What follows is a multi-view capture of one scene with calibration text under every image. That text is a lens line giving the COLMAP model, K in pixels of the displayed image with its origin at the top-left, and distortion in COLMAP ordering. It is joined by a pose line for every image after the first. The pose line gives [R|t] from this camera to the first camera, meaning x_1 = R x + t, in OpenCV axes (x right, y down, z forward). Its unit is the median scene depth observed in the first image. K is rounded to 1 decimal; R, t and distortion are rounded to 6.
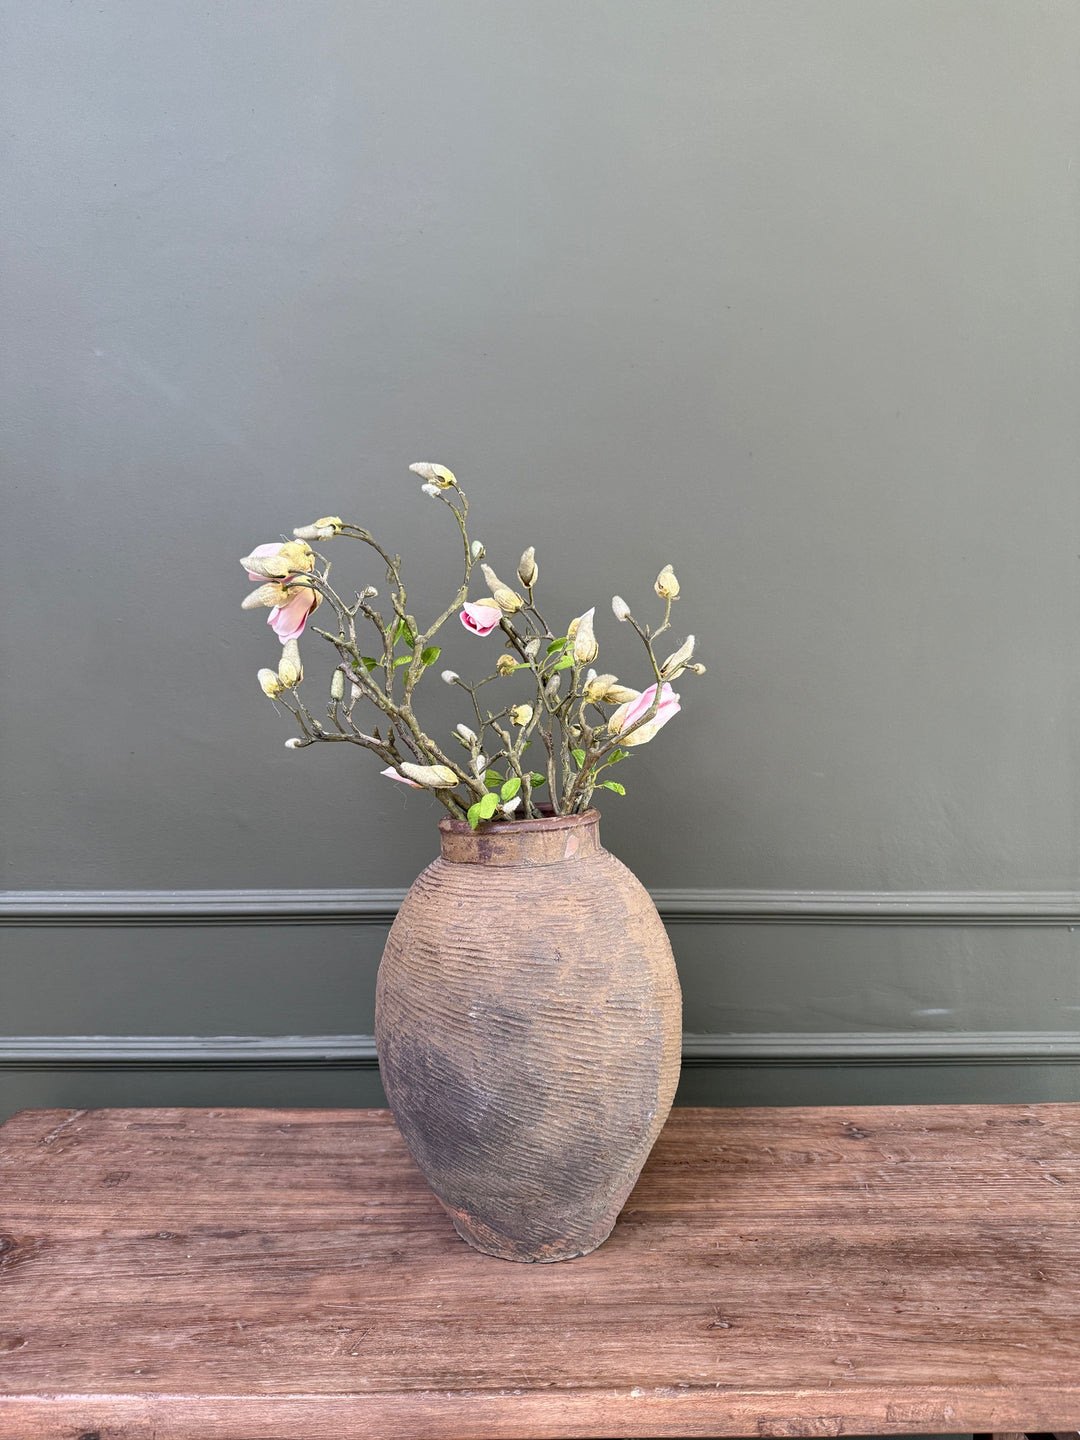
lens RADIAL K [[1028.4, 0, 536.9], [0, 1028.4, 707.4], [0, 0, 1]] dist [0.024169, -0.043689]
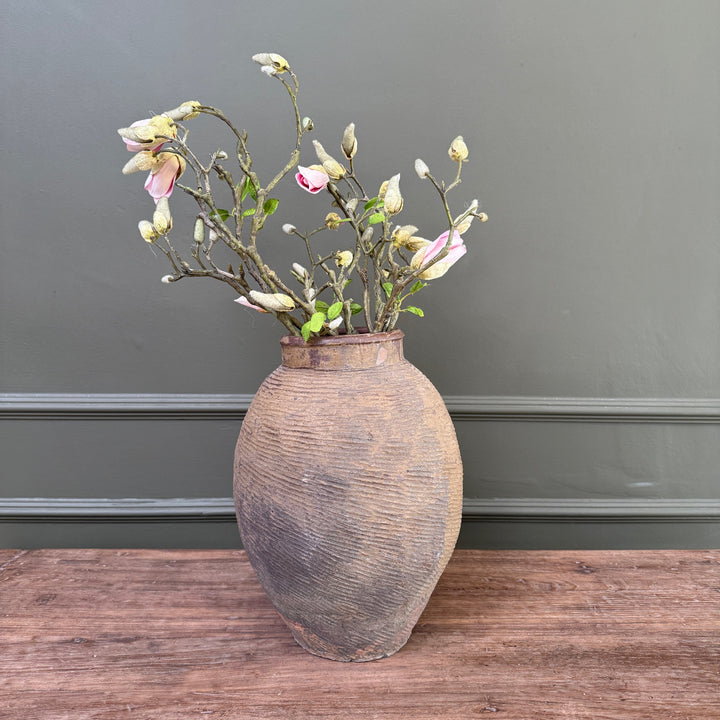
lens RADIAL K [[680.8, 0, 359.2], [0, 680.8, 357.4], [0, 0, 1]] dist [0.075070, -0.135841]
pose [[0.999980, 0.006086, 0.001958, 0.003800], [-0.006248, 0.995191, 0.097751, 0.052613], [-0.001354, -0.097762, 0.995209, 0.140189]]
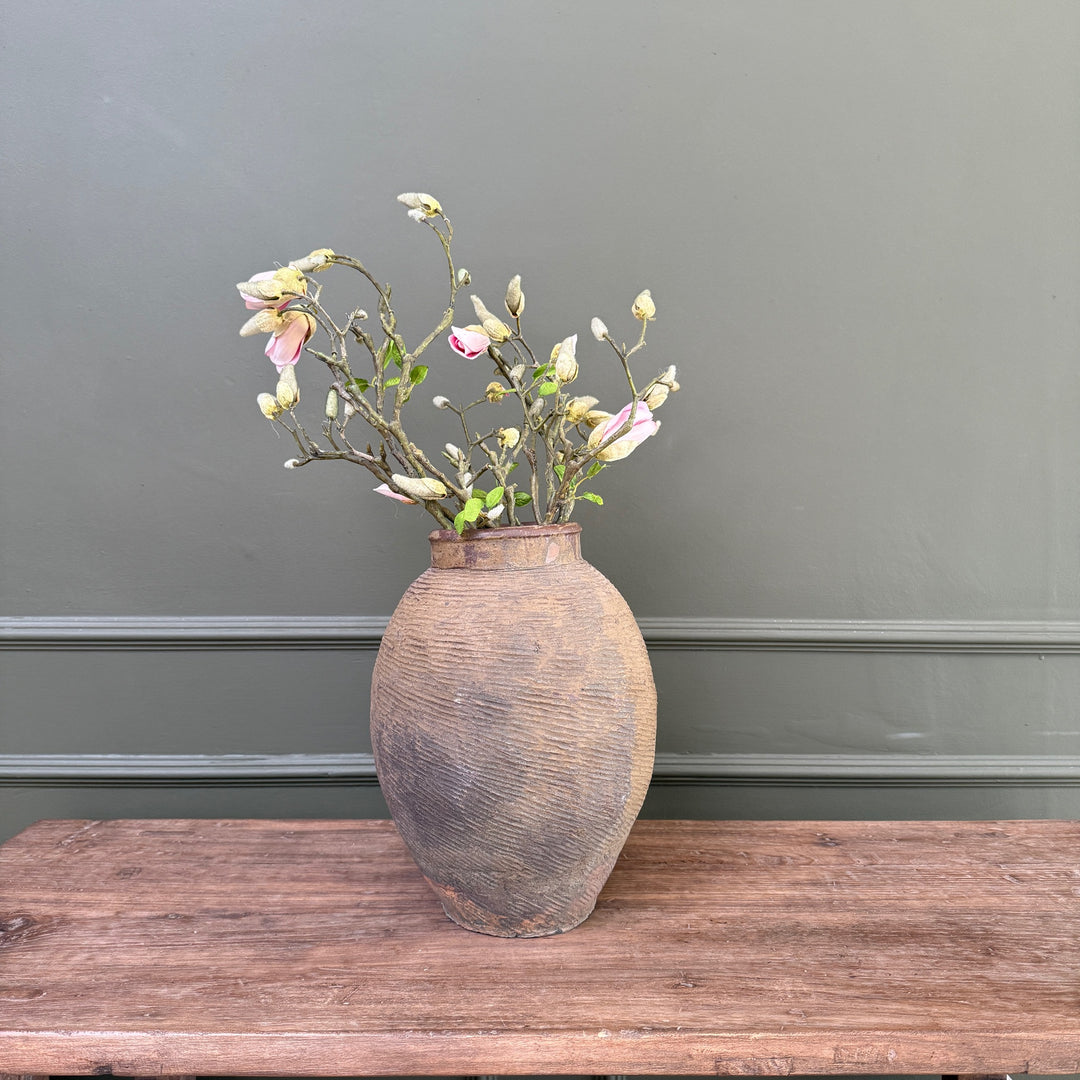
lens RADIAL K [[1026.1, 0, 542.3], [0, 1026.1, 525.2], [0, 0, 1]] dist [0.064855, -0.123433]
pose [[0.999951, 0.001226, -0.009847, 0.033556], [-0.001016, 0.999771, 0.021366, 0.083290], [0.009871, -0.021354, 0.999723, -0.064837]]
